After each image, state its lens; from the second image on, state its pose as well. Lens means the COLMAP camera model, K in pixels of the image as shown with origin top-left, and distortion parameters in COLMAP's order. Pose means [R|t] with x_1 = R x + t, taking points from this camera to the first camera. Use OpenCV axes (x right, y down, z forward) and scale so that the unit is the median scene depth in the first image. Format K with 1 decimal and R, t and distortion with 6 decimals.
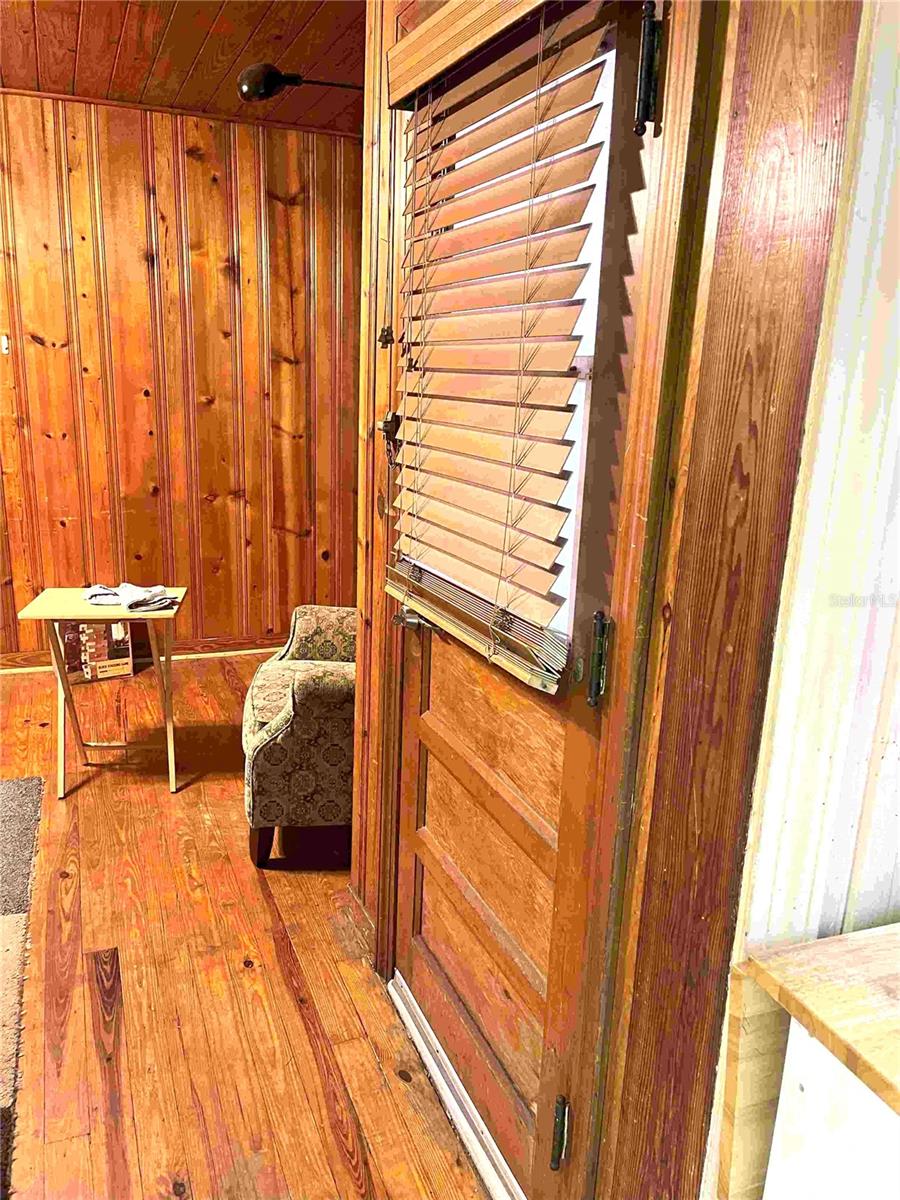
lens RADIAL K [[914.7, 0, 456.9], [0, 914.7, 606.1], [0, 0, 1]] dist [0.061874, -0.082150]
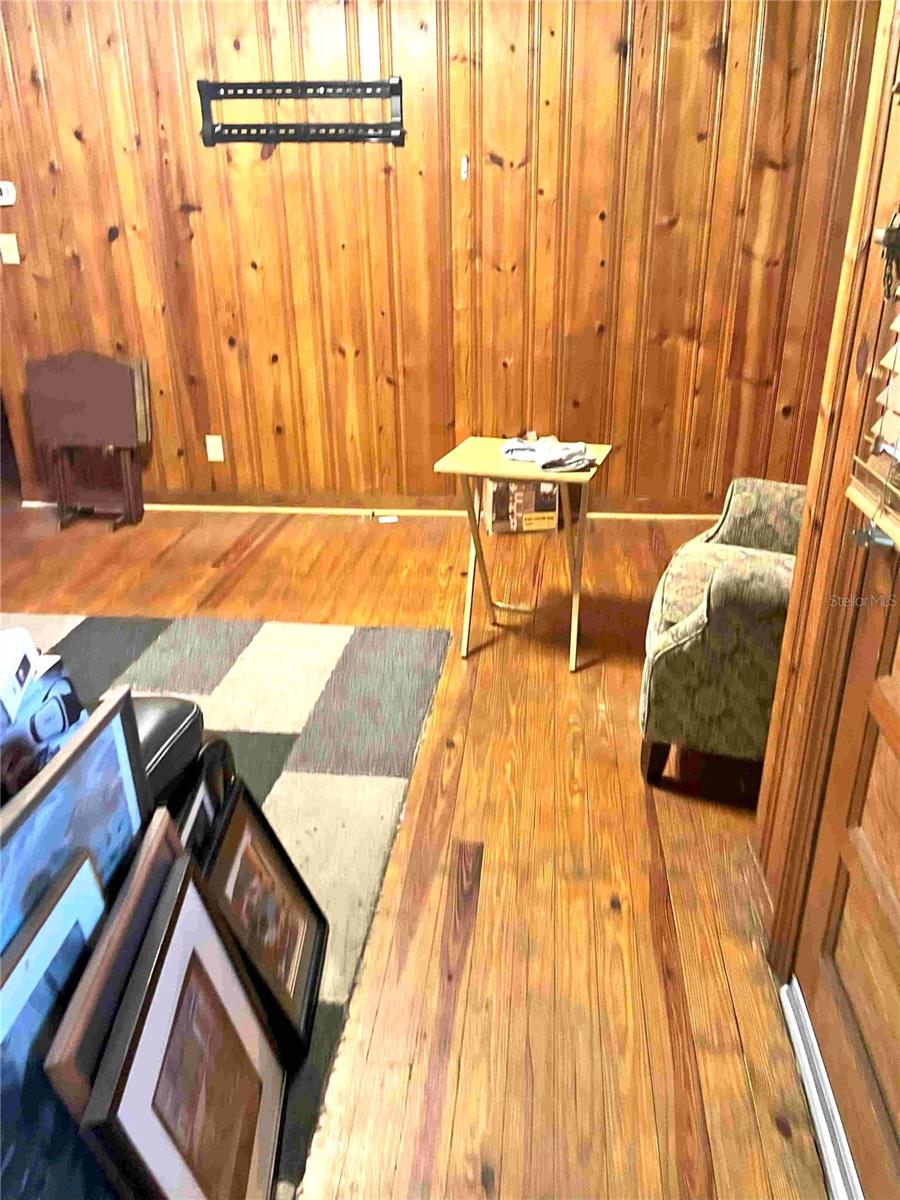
lens RADIAL K [[914.7, 0, 456.9], [0, 914.7, 606.1], [0, 0, 1]] dist [0.061874, -0.082150]
pose [[0.881945, 0.147444, -0.447699, -0.009452], [-0.069719, 0.980175, 0.185464, -0.025052], [0.466168, -0.132356, 0.874739, 0.158790]]
